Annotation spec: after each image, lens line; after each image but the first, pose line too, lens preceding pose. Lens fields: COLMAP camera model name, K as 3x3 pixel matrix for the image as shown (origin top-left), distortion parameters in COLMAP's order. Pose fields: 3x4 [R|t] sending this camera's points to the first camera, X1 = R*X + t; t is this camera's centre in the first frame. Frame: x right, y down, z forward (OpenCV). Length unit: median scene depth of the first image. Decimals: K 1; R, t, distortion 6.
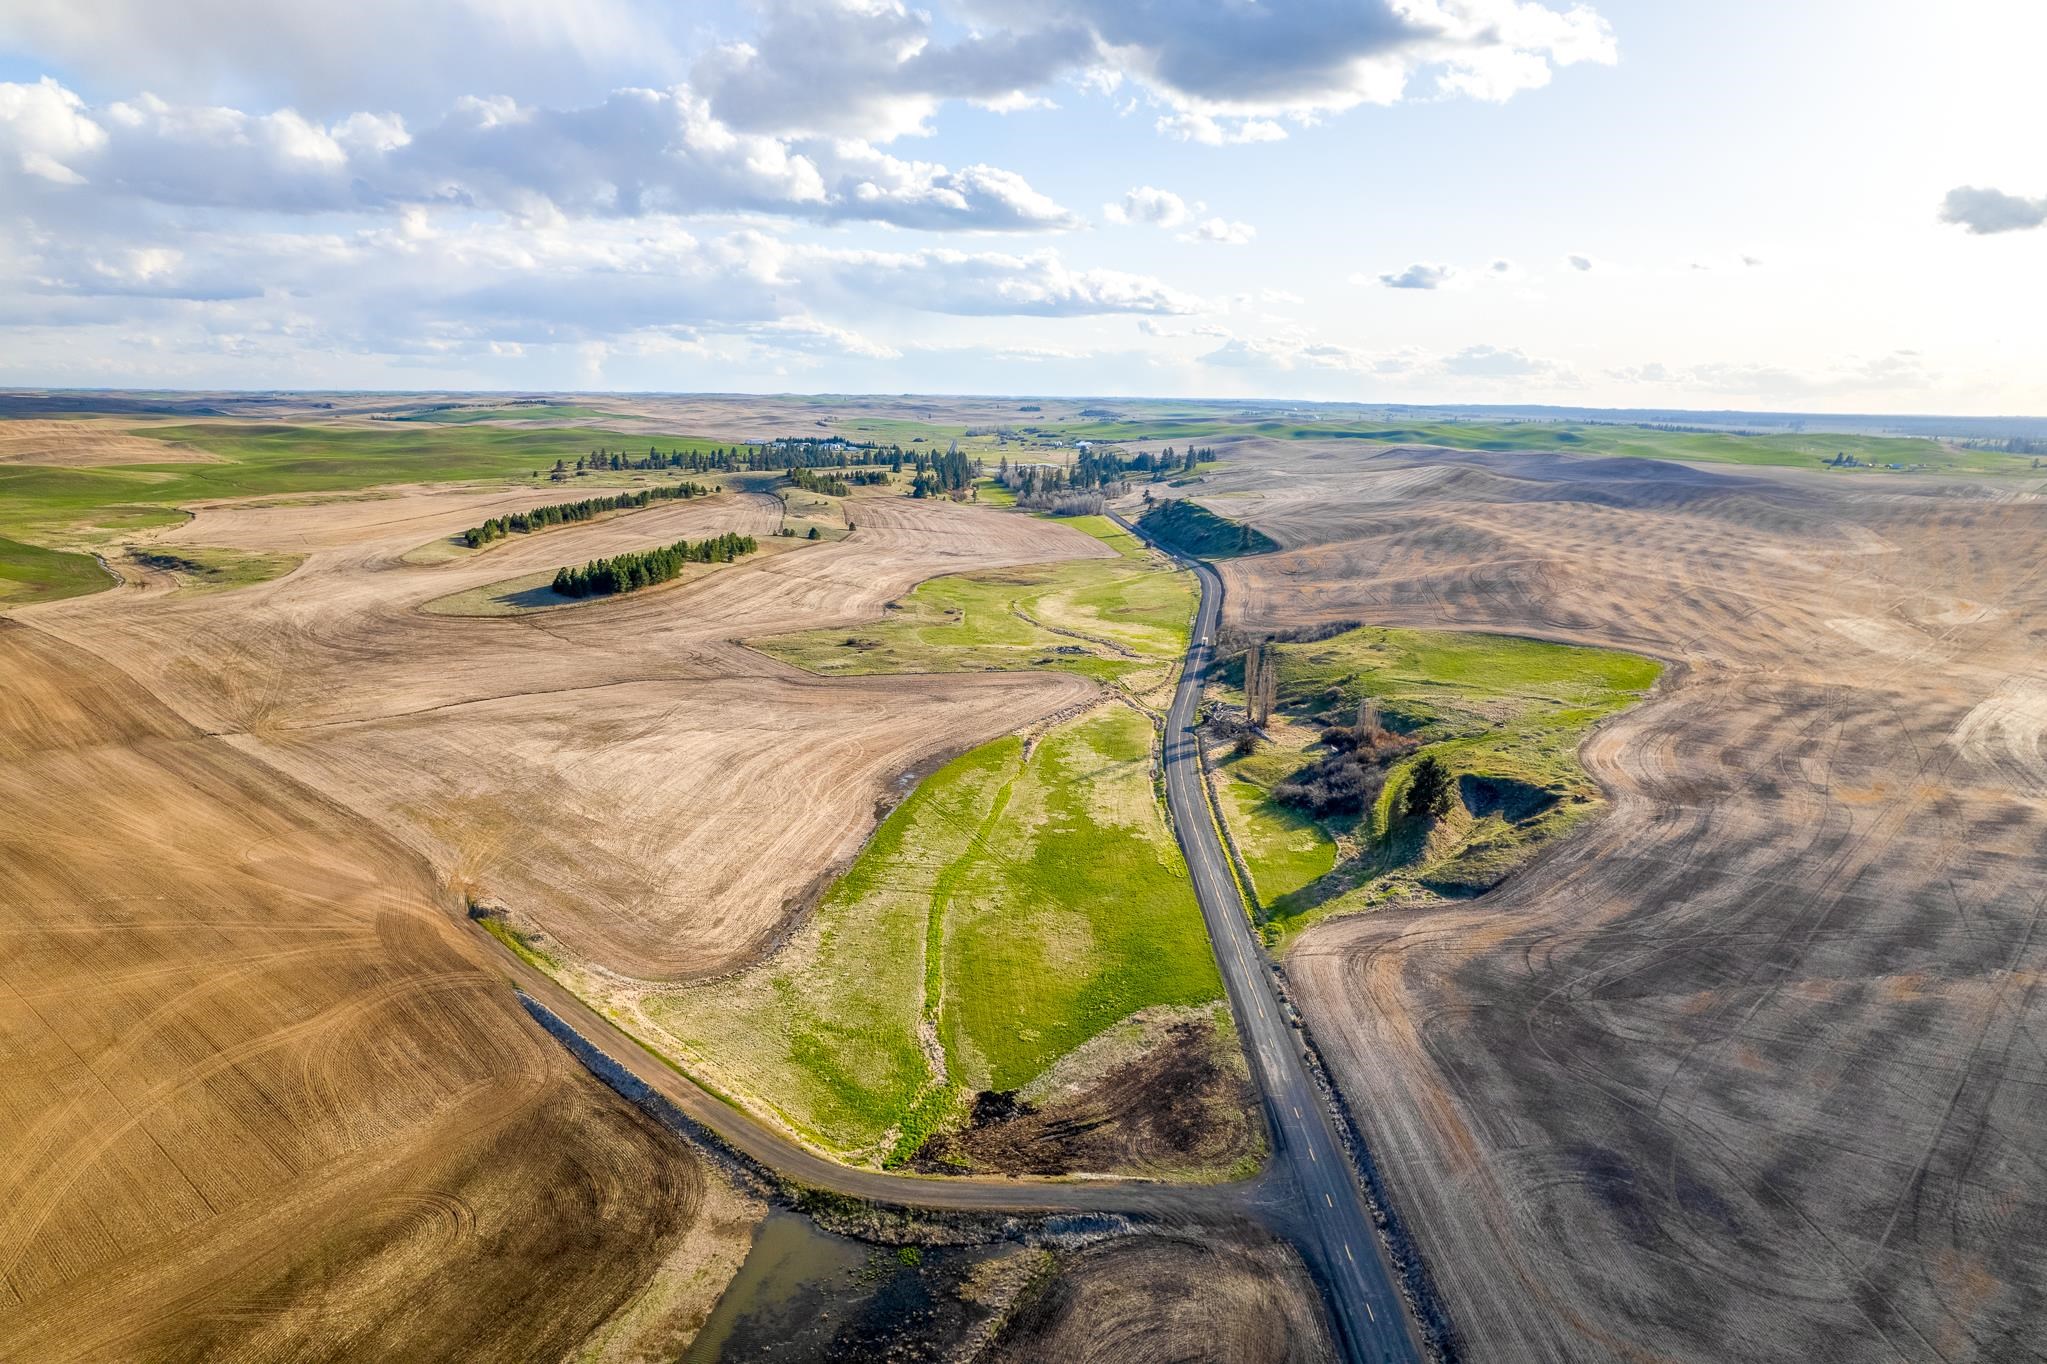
lens RADIAL K [[1296.0, 0, 1016.3], [0, 1296.0, 726.3], [0, 0, 1]] dist [-0.070351, 0.049603]
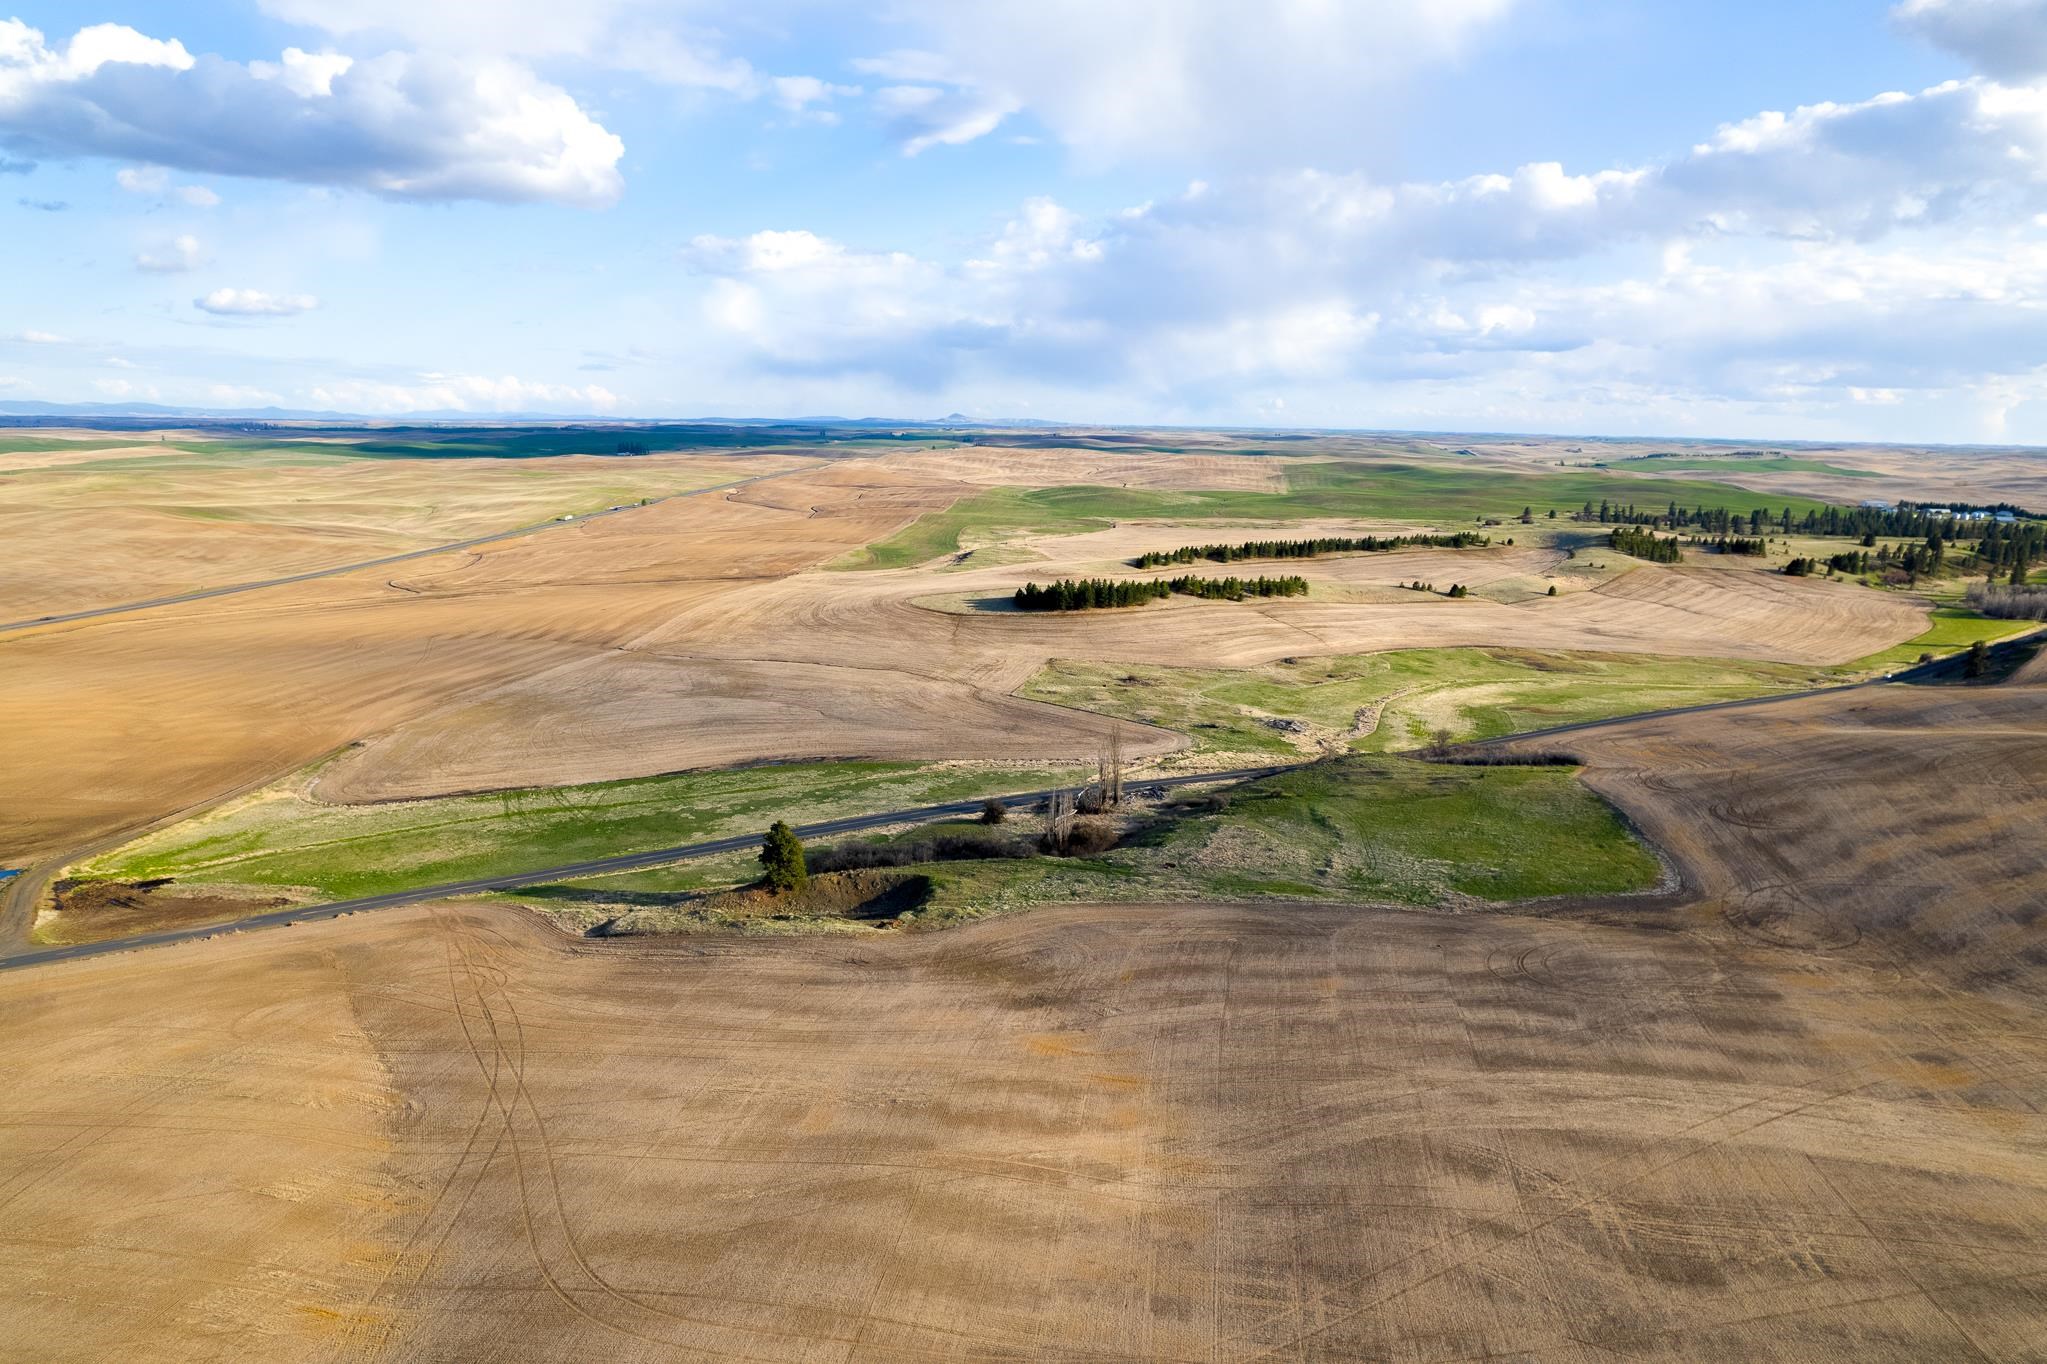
lens RADIAL K [[1295.9, 0, 1008.7], [0, 1295.9, 735.1], [0, 0, 1]] dist [-0.074901, 0.061228]
pose [[0.572060, 0.188664, -0.798219, 0.909092], [-0.211434, 0.974216, 0.078734, -0.115503], [0.792492, 0.123730, 0.597200, 0.445678]]
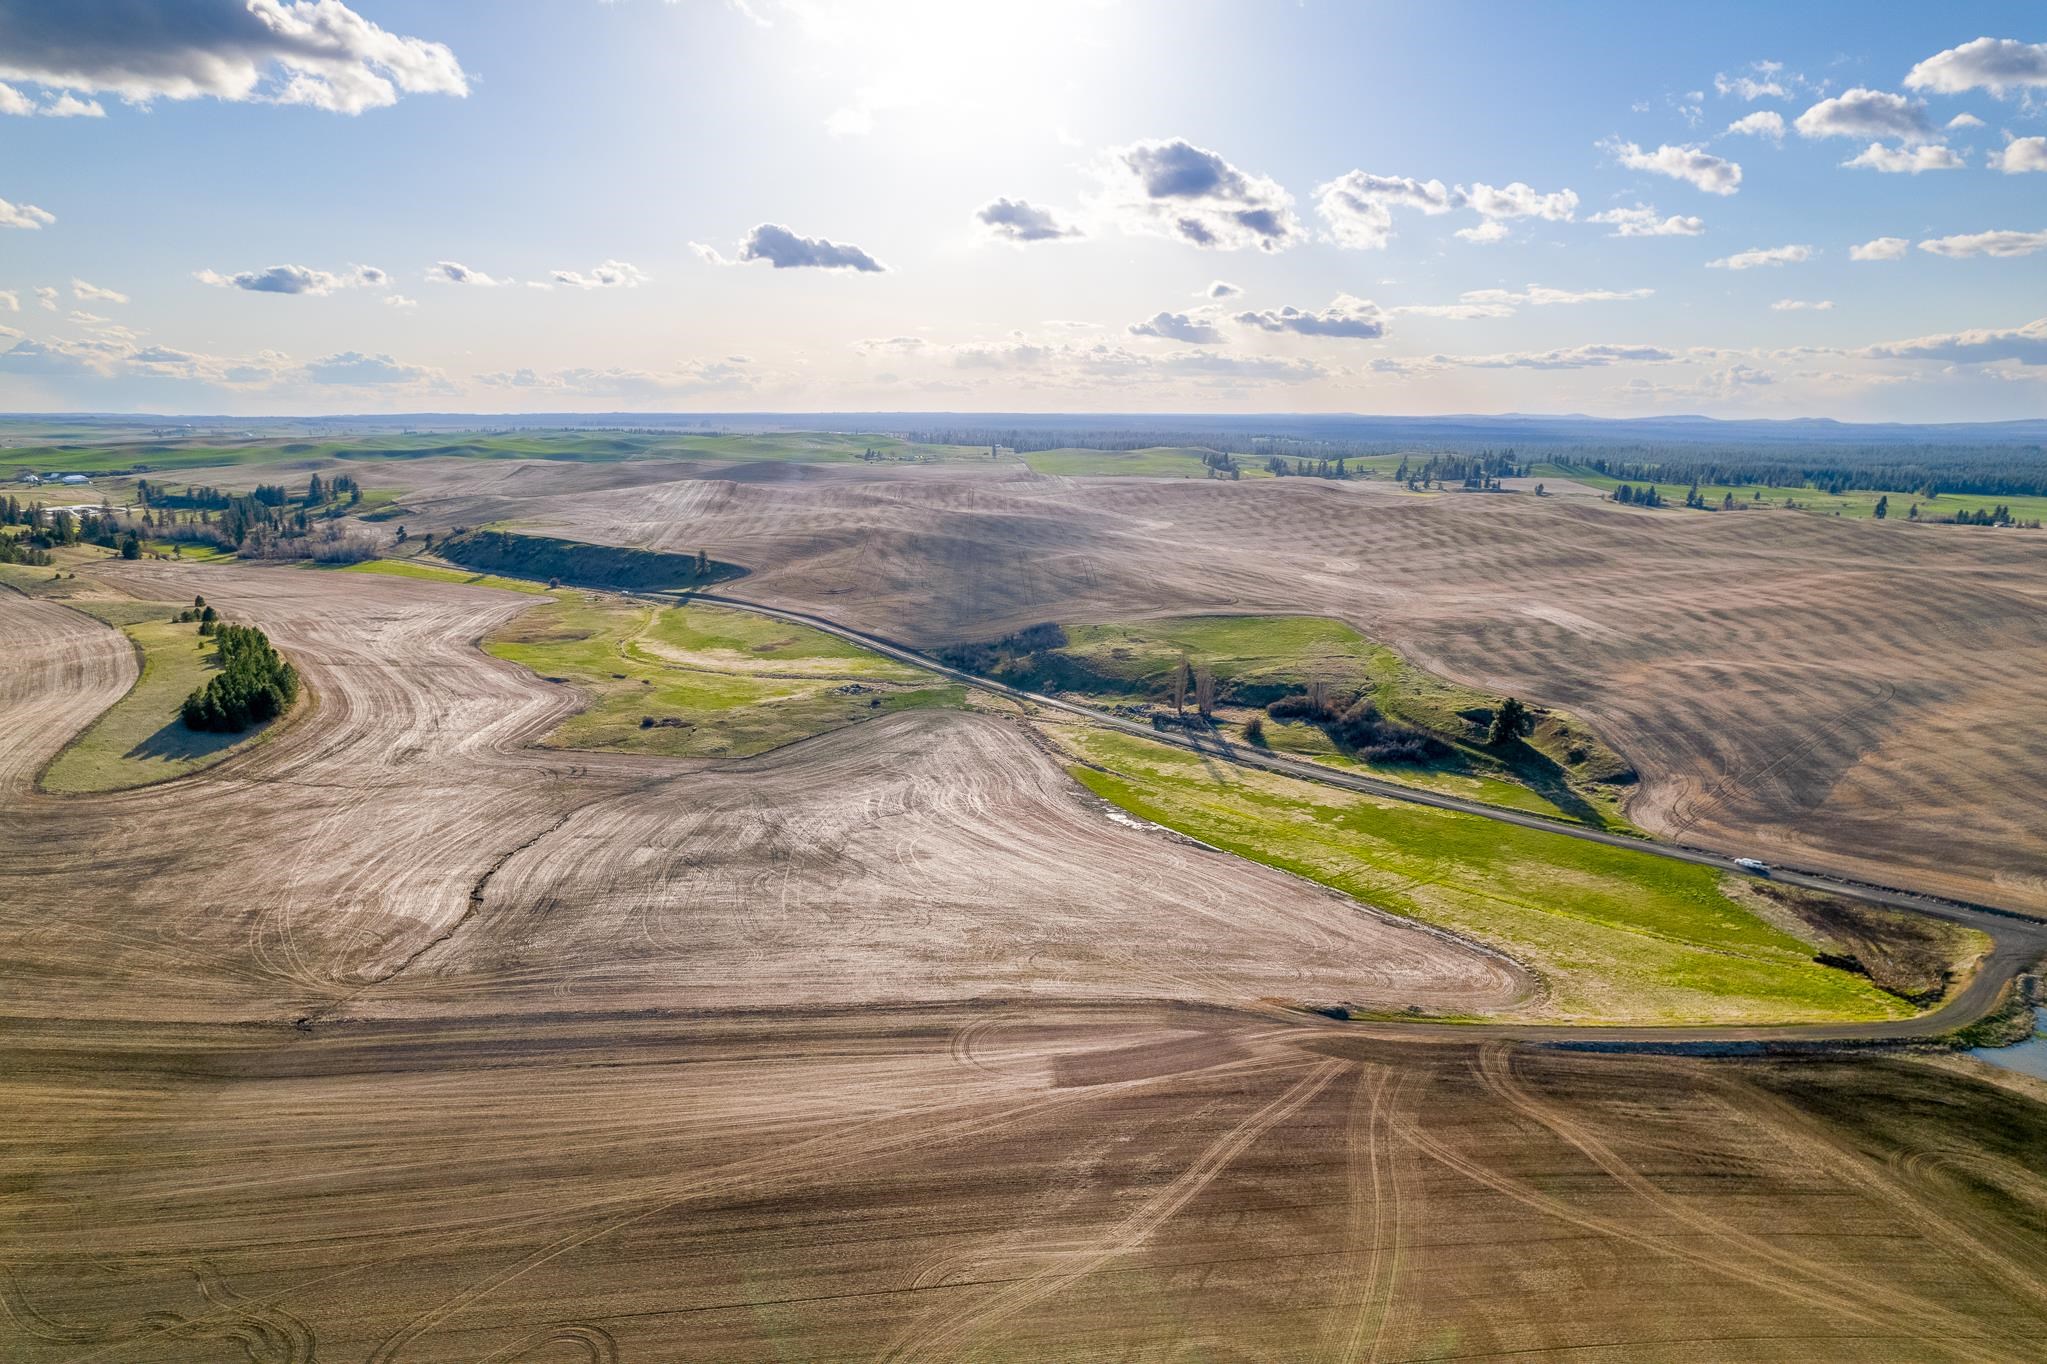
lens RADIAL K [[1312.3, 0, 1017.8], [0, 1312.3, 646.5], [0, 0, 1]] dist [-0.082519, 0.067726]
pose [[0.695333, -0.138094, 0.705295, -0.791718], [0.184634, 0.982752, 0.010392, -0.111013], [-0.694566, 0.122995, 0.708837, 0.299846]]
